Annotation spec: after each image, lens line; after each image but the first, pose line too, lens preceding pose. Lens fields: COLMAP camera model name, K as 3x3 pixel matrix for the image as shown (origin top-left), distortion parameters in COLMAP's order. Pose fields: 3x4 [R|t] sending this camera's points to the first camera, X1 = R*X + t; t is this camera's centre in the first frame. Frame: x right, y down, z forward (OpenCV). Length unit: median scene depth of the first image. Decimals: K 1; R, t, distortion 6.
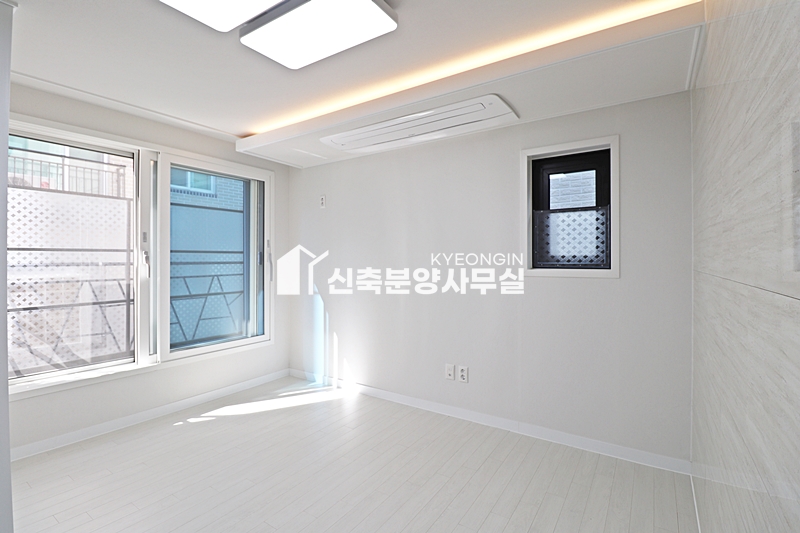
lens RADIAL K [[374.1, 0, 400.4], [0, 374.1, 260.6], [0, 0, 1]] dist [-0.008304, -0.006532]
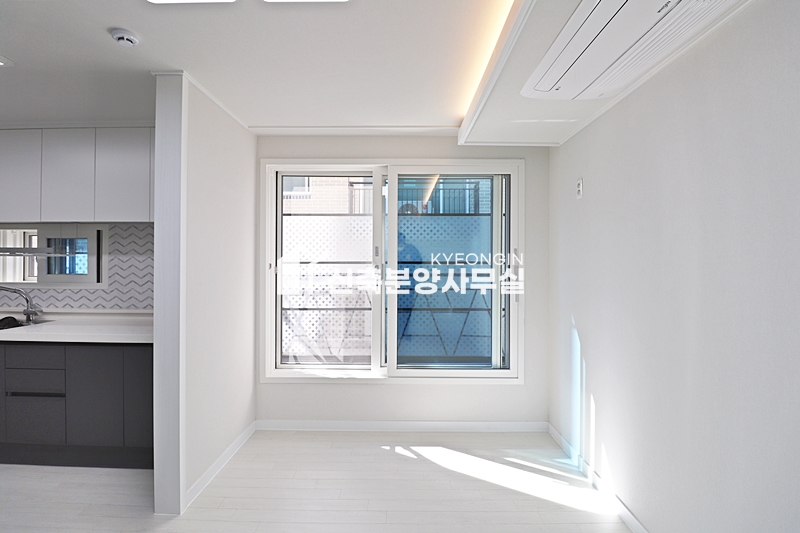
lens RADIAL K [[374.1, 0, 400.0], [0, 374.1, 255.4], [0, 0, 1]] dist [-0.008304, -0.006532]
pose [[0.552370, -0.010792, -0.833529, 0.210165], [-0.008187, 0.999798, -0.018370, -0.031383], [0.833559, 0.016971, 0.552170, 0.481015]]
